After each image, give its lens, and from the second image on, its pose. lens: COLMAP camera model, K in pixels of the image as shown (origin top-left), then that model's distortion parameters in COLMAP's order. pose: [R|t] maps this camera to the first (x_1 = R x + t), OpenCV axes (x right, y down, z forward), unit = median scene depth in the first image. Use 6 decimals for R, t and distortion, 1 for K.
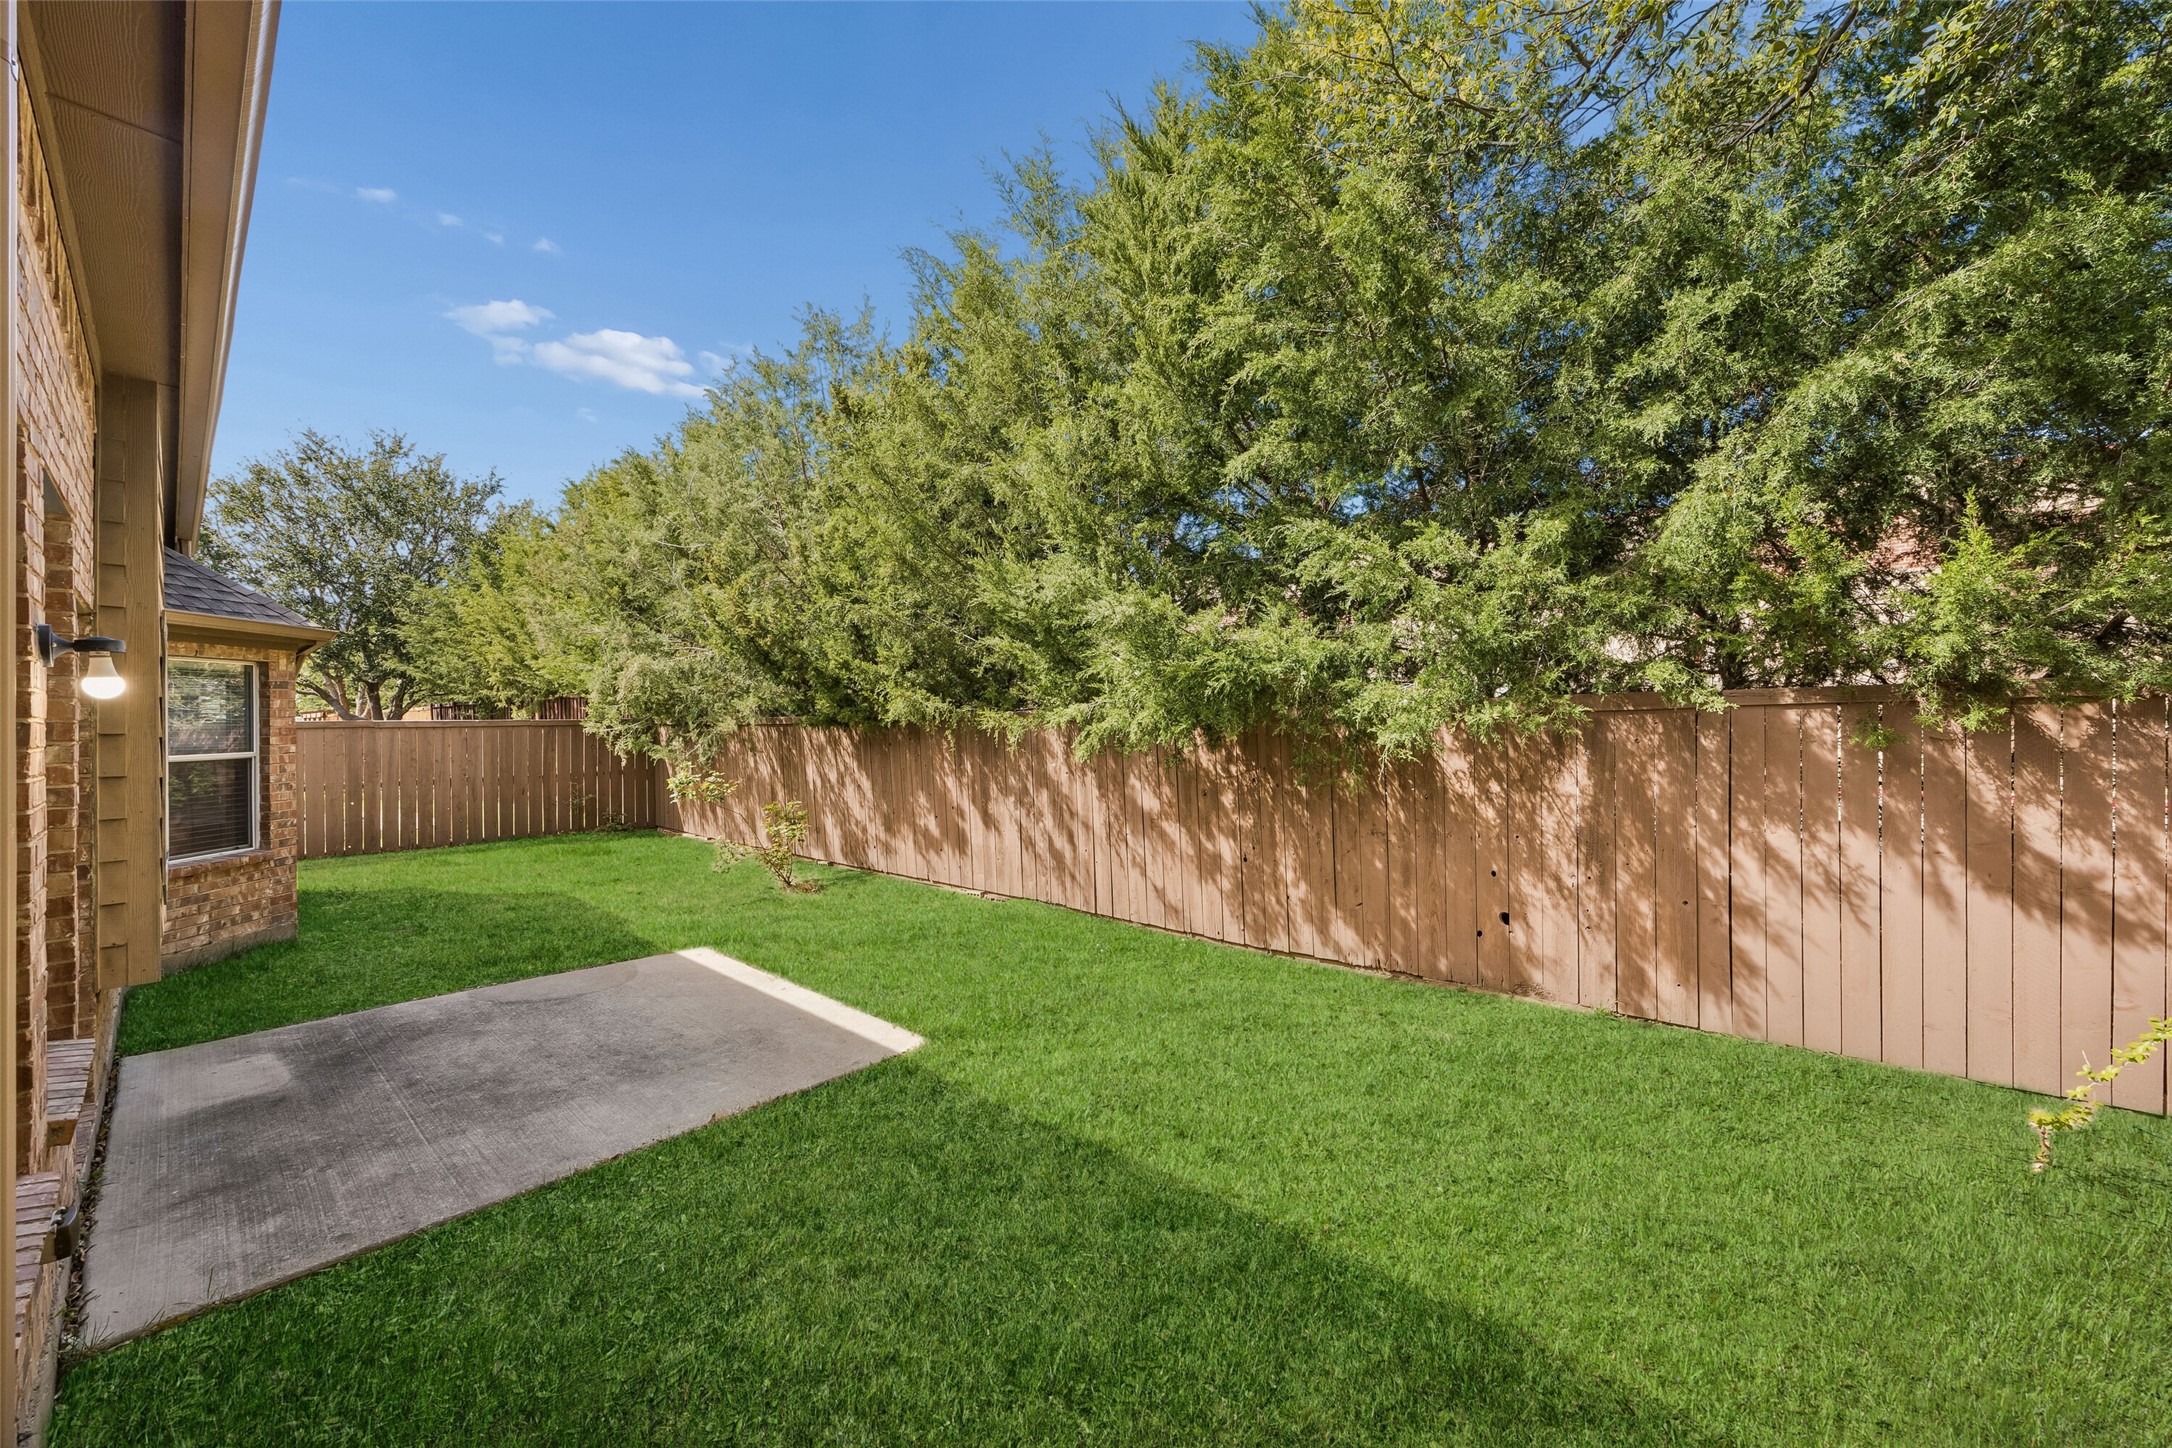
lens RADIAL K [[830.7, 0, 1101.1], [0, 830.7, 720.9], [0, 0, 1]] dist [-0.004026, 0.000367]
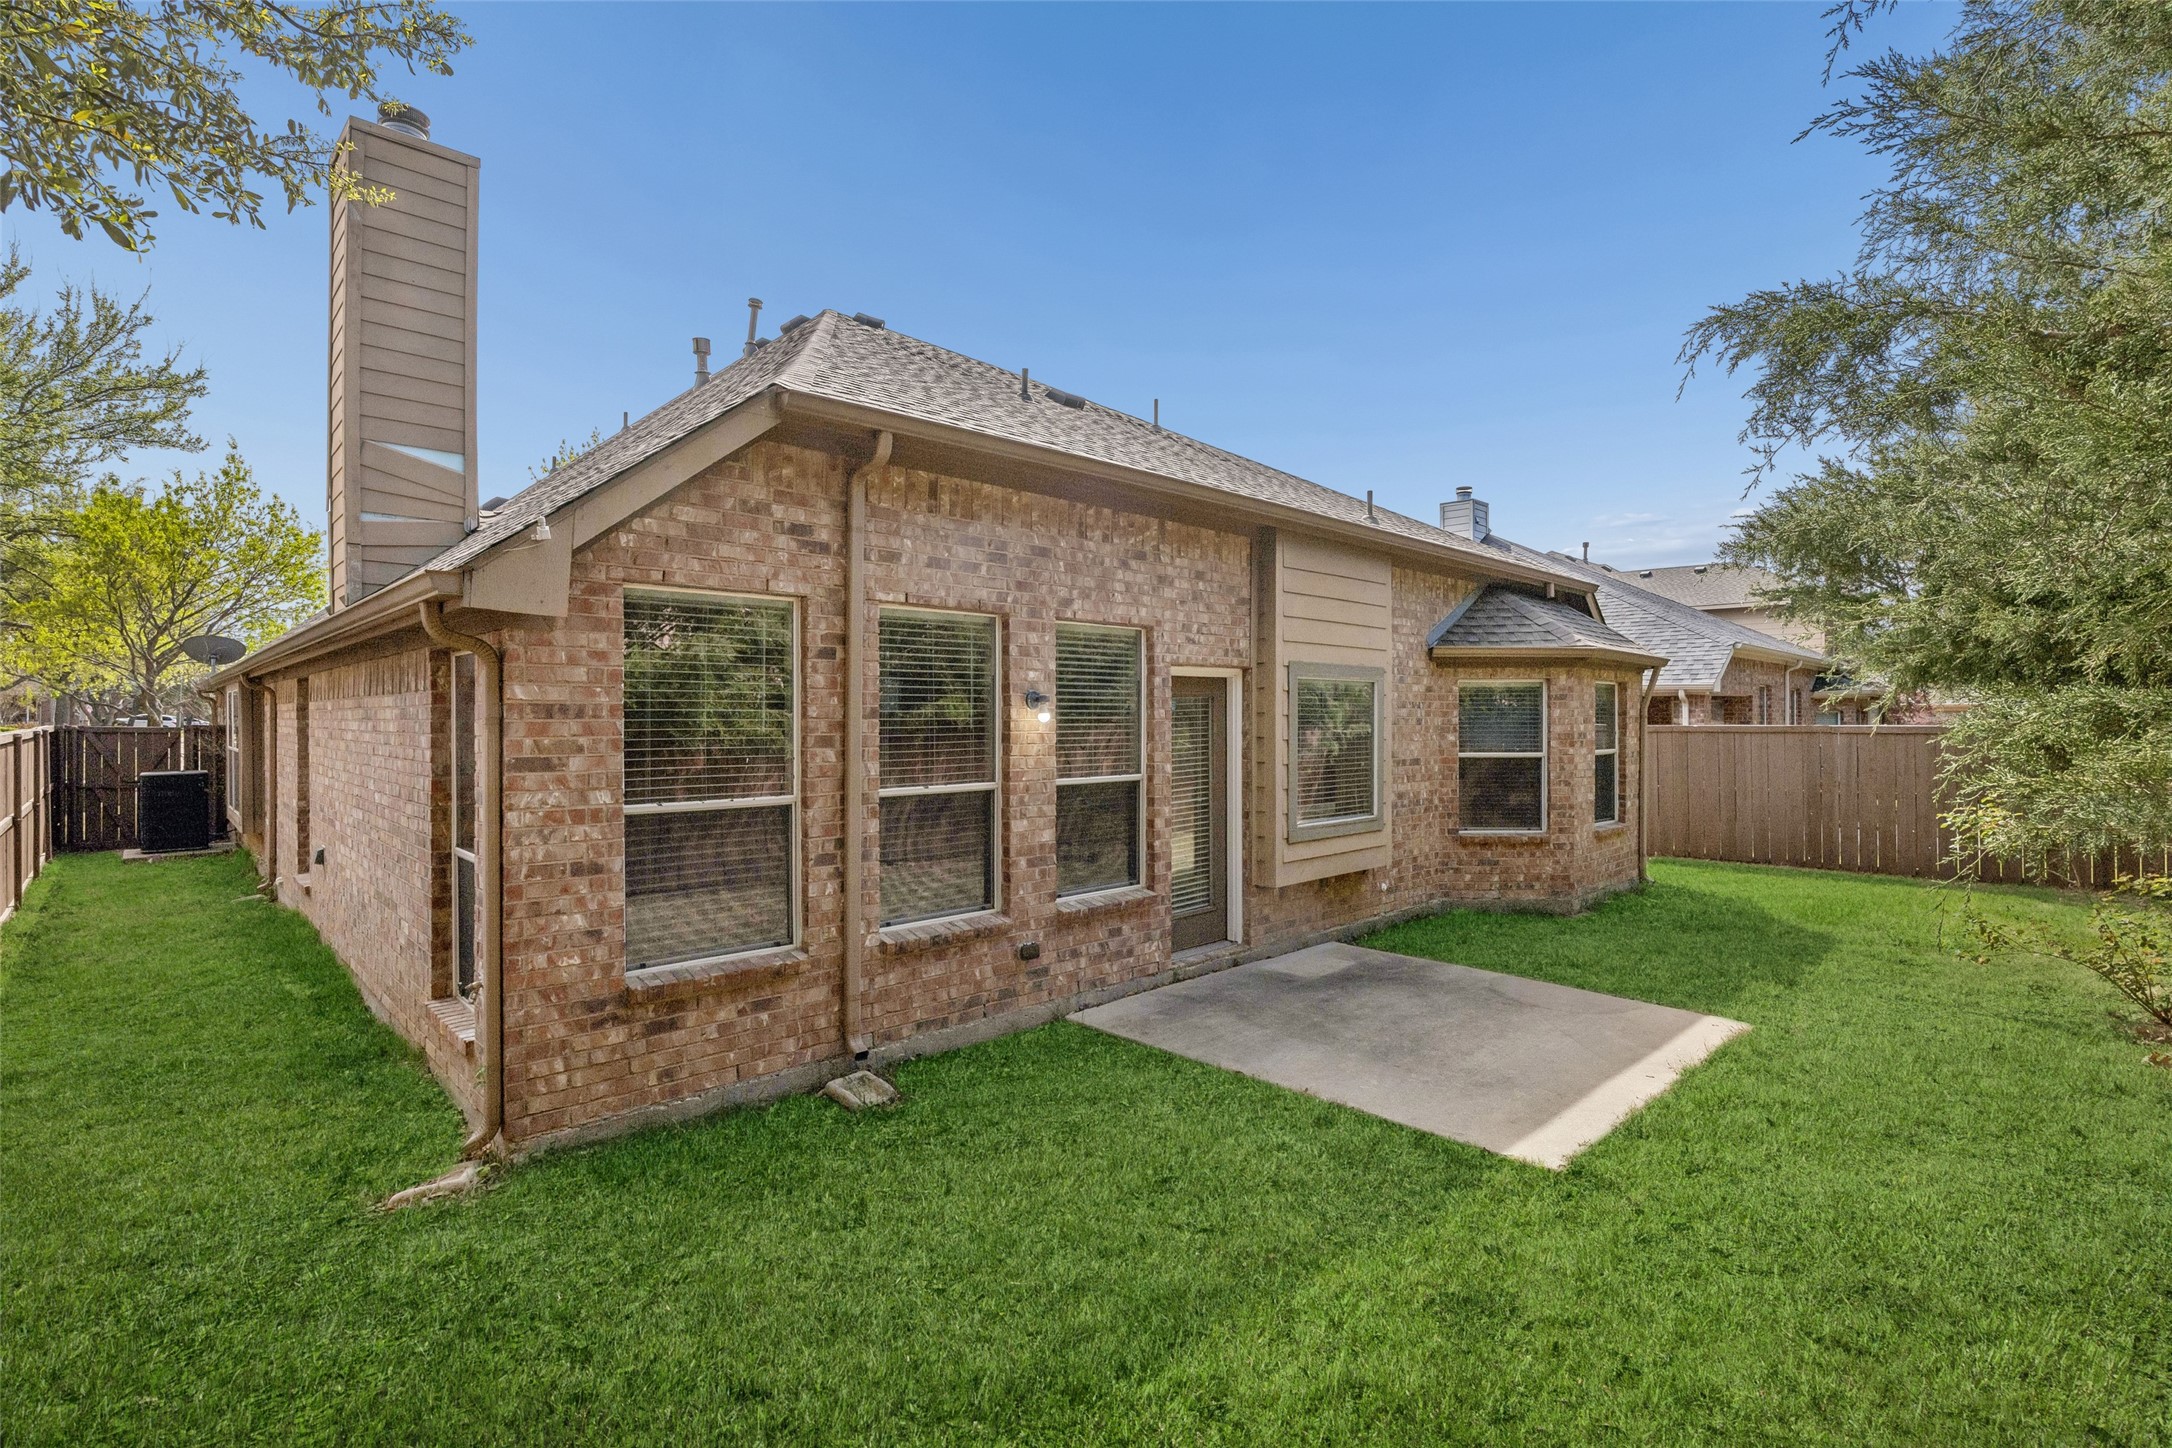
lens RADIAL K [[1021.9, 0, 1096.4], [0, 1021.9, 726.2], [0, 0, 1]] dist [-0.011330, 0.001792]
pose [[-0.078645, 0.012143, -0.996829, 0.634160], [-0.001967, 0.999922, 0.012336, -0.022118], [0.996901, 0.002931, -0.078615, 0.561332]]
